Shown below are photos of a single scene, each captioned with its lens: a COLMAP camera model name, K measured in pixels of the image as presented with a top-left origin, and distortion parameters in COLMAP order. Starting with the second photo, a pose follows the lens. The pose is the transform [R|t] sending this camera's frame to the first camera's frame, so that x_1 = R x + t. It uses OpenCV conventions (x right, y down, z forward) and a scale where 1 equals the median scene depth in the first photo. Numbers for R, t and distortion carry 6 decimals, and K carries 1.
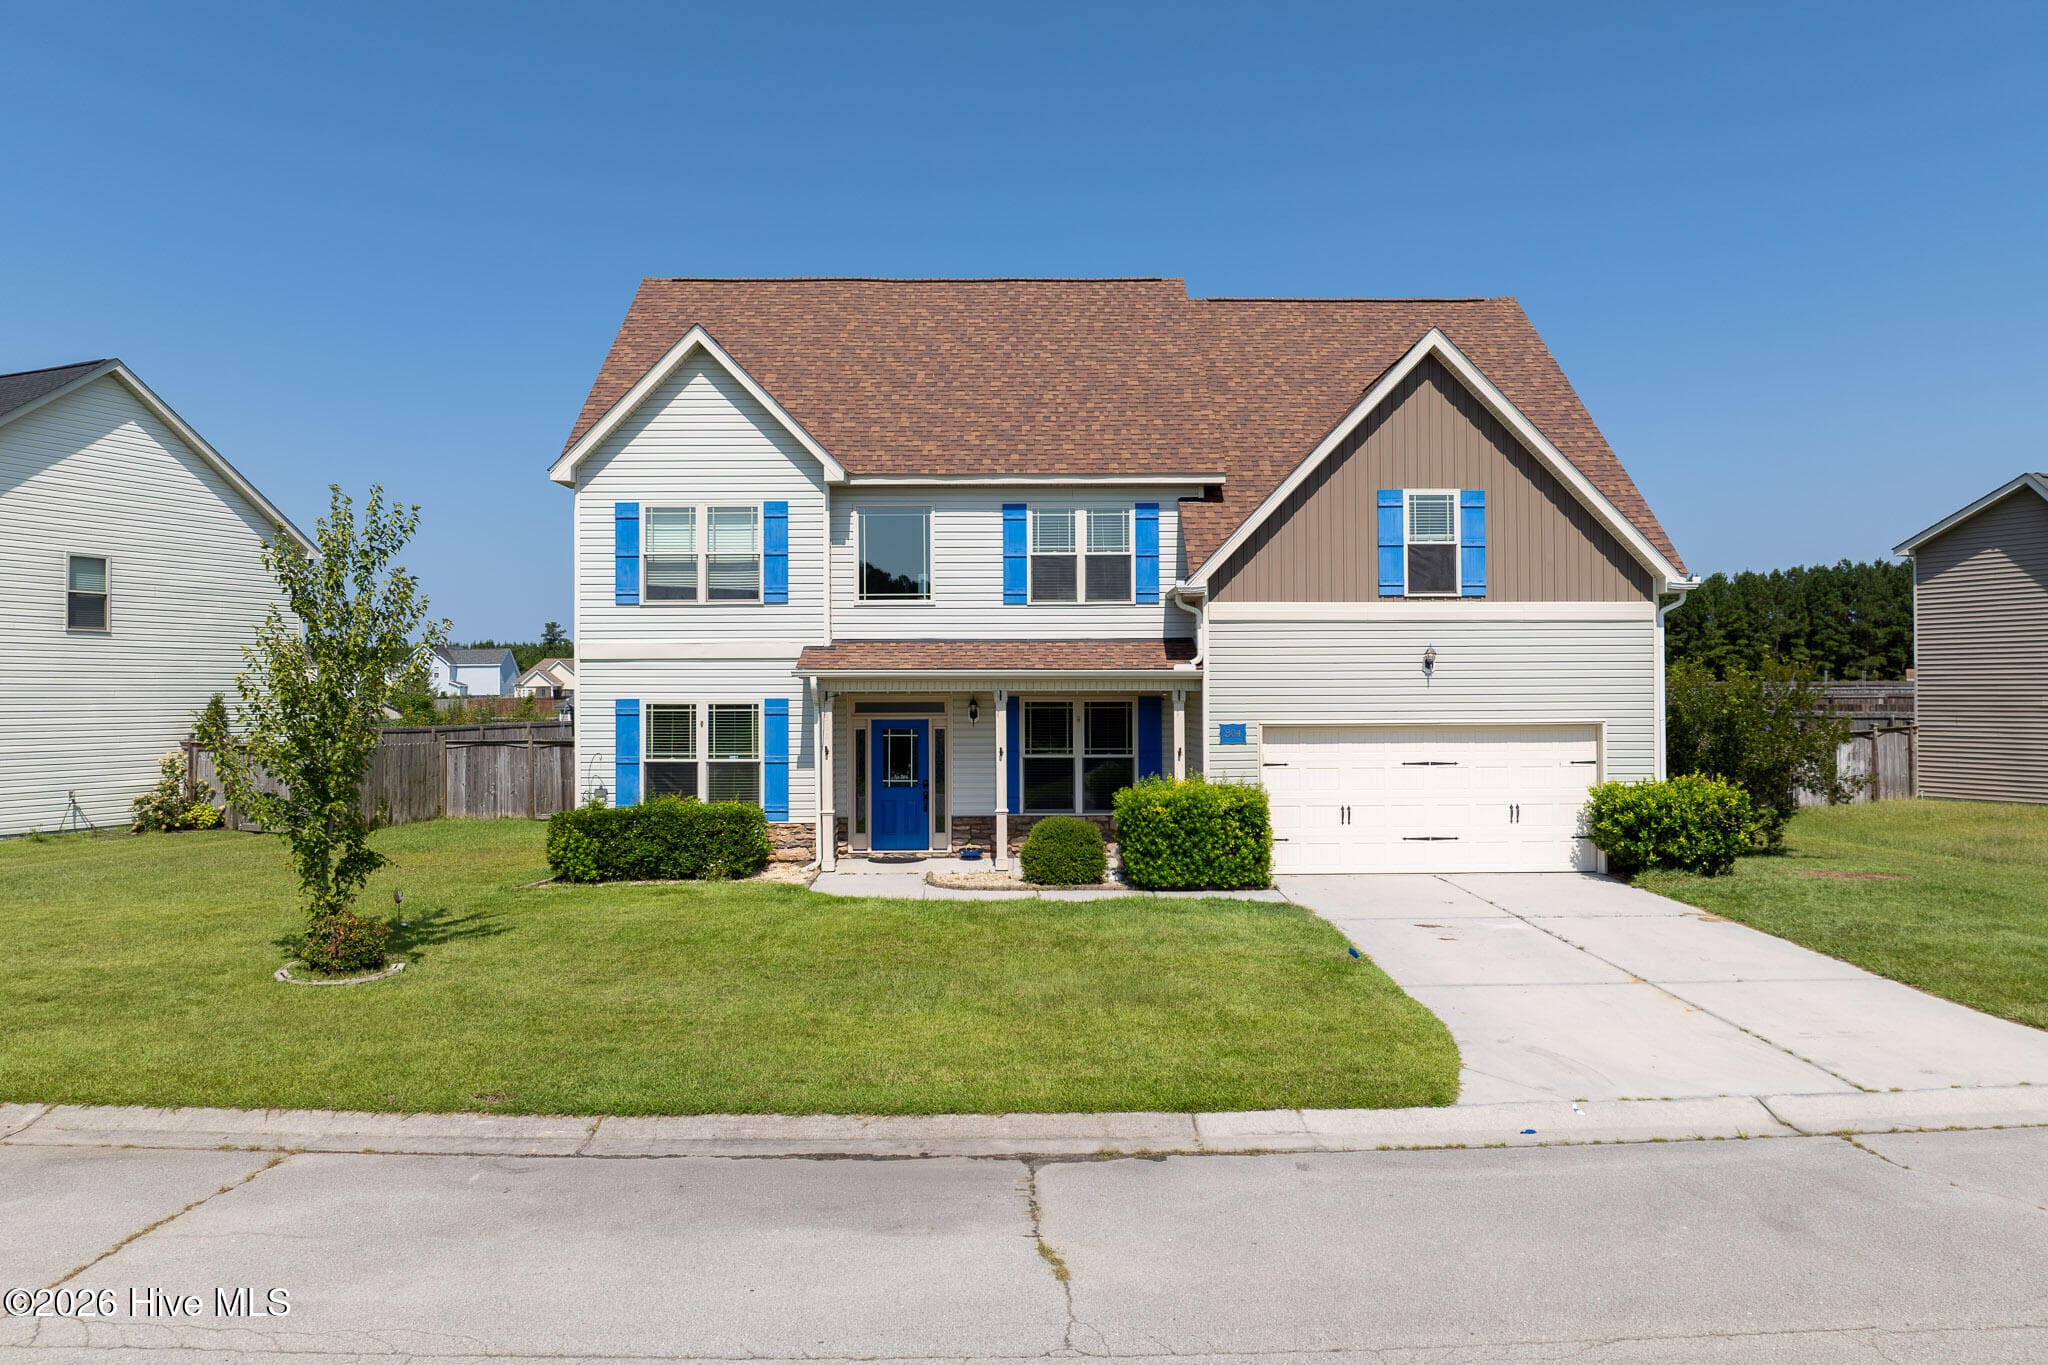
lens RADIAL K [[1448.2, 0, 1030.6], [0, 1448.2, 683.4], [0, 0, 1]] dist [-0.031949, -0.009153]
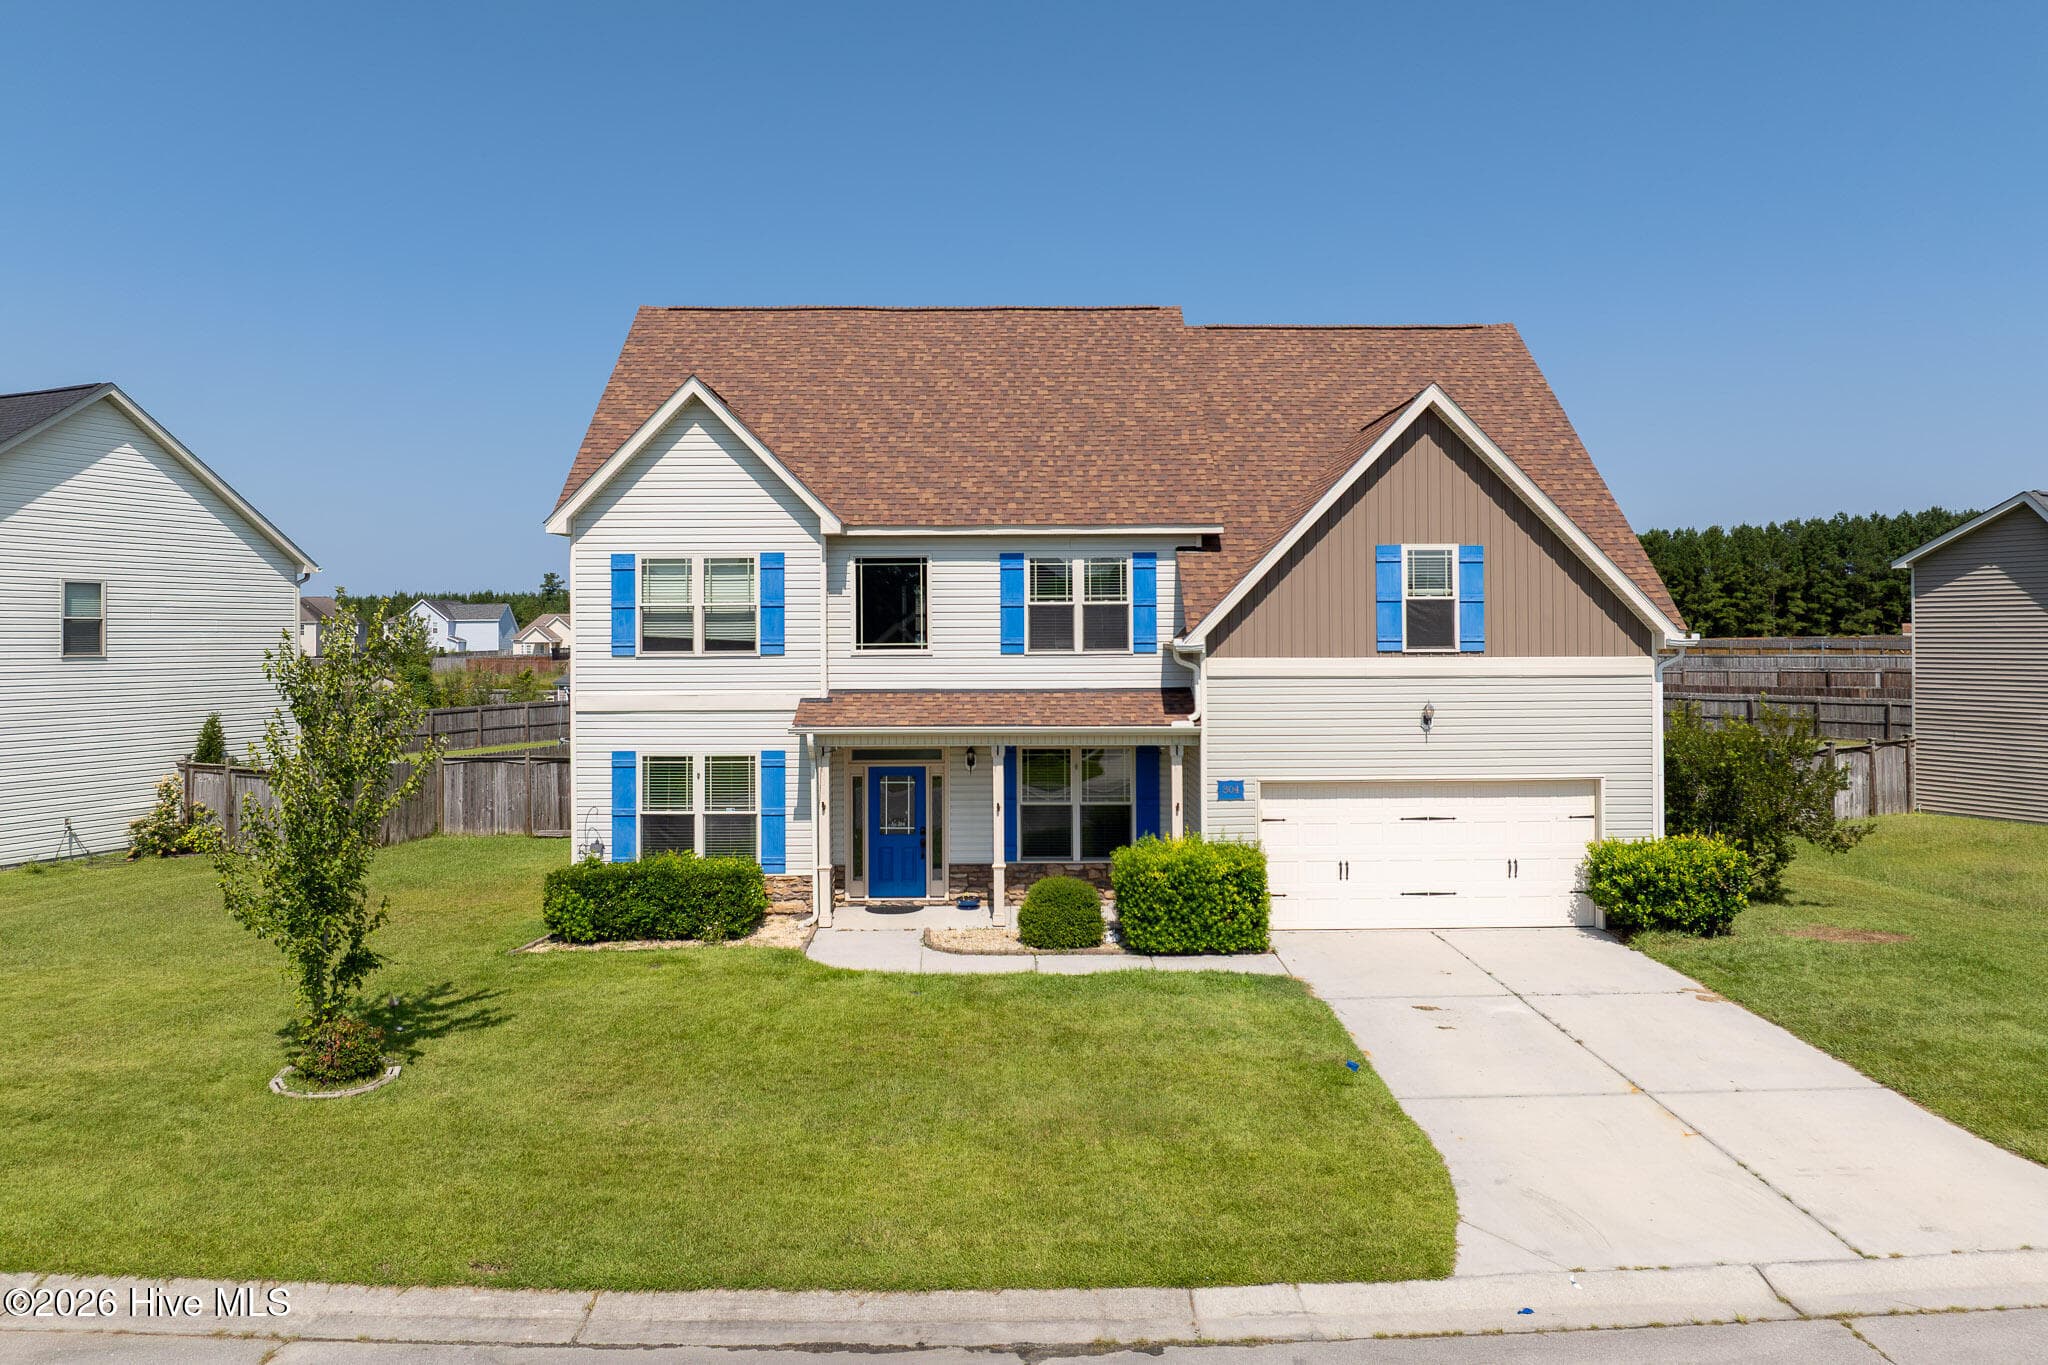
lens RADIAL K [[1446.4, 0, 1030.4], [0, 1446.4, 626.1], [0, 0, 1]] dist [-0.038597, 0.004393]
pose [[0.999999, -0.000474, 0.001131, 0.000544], [0.000475, 1.000000, -0.000224, -0.075109], [-0.001131, 0.000224, 0.999999, 0.004254]]
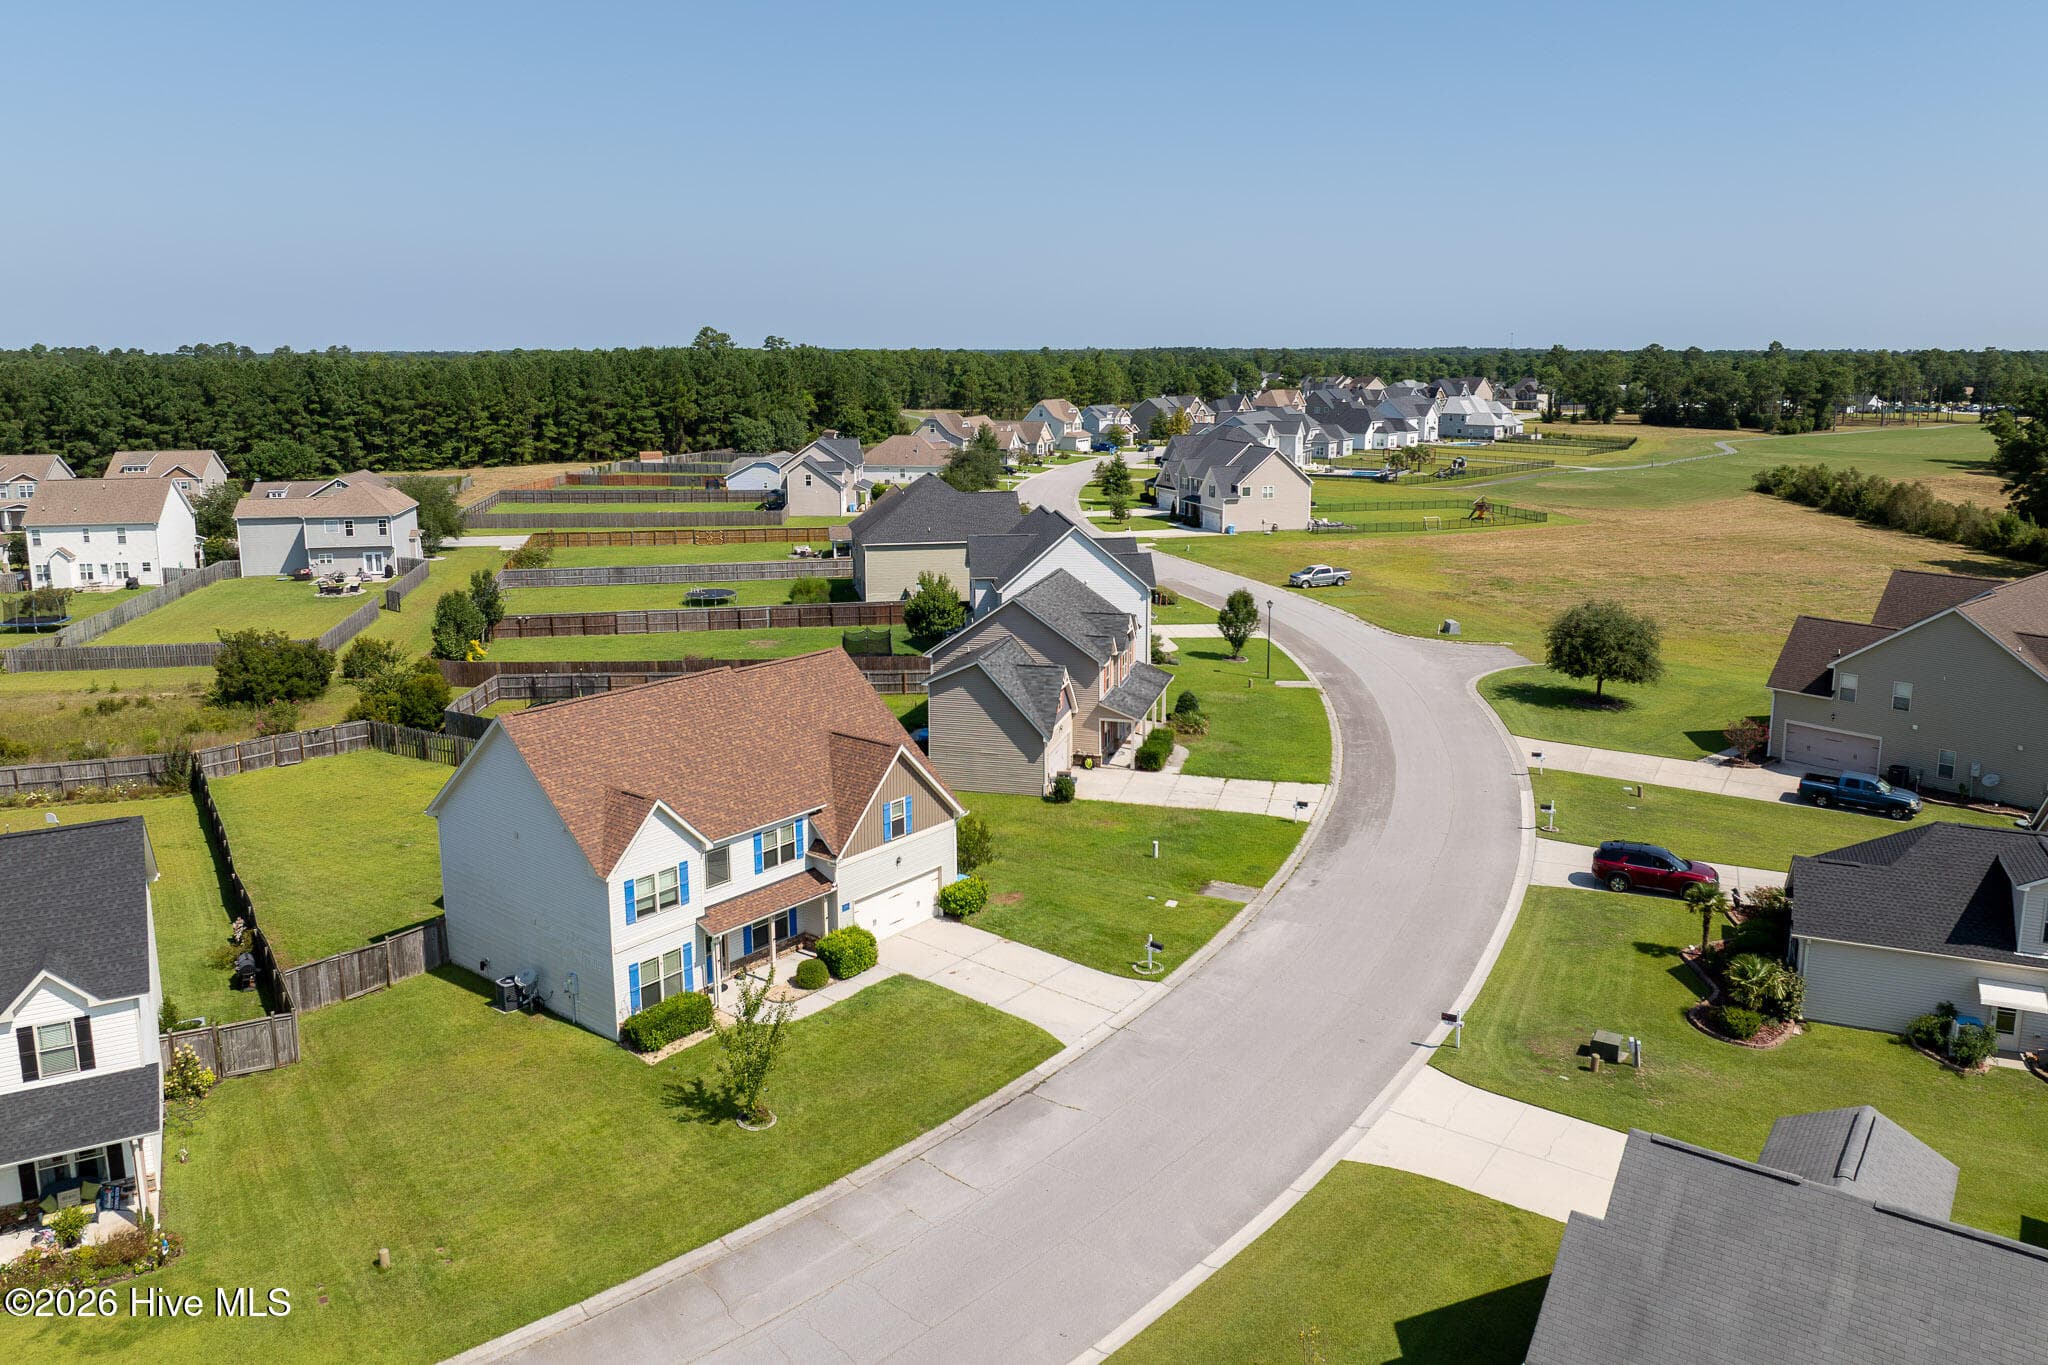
lens RADIAL K [[1460.2, 0, 1032.6], [0, 1460.2, 580.2], [0, 0, 1]] dist [-0.033144, -0.018132]
pose [[0.633741, -0.116986, 0.764648, -1.536158], [-0.005721, 0.987762, 0.155863, -0.928153], [-0.773525, -0.103152, 0.625316, -0.821210]]
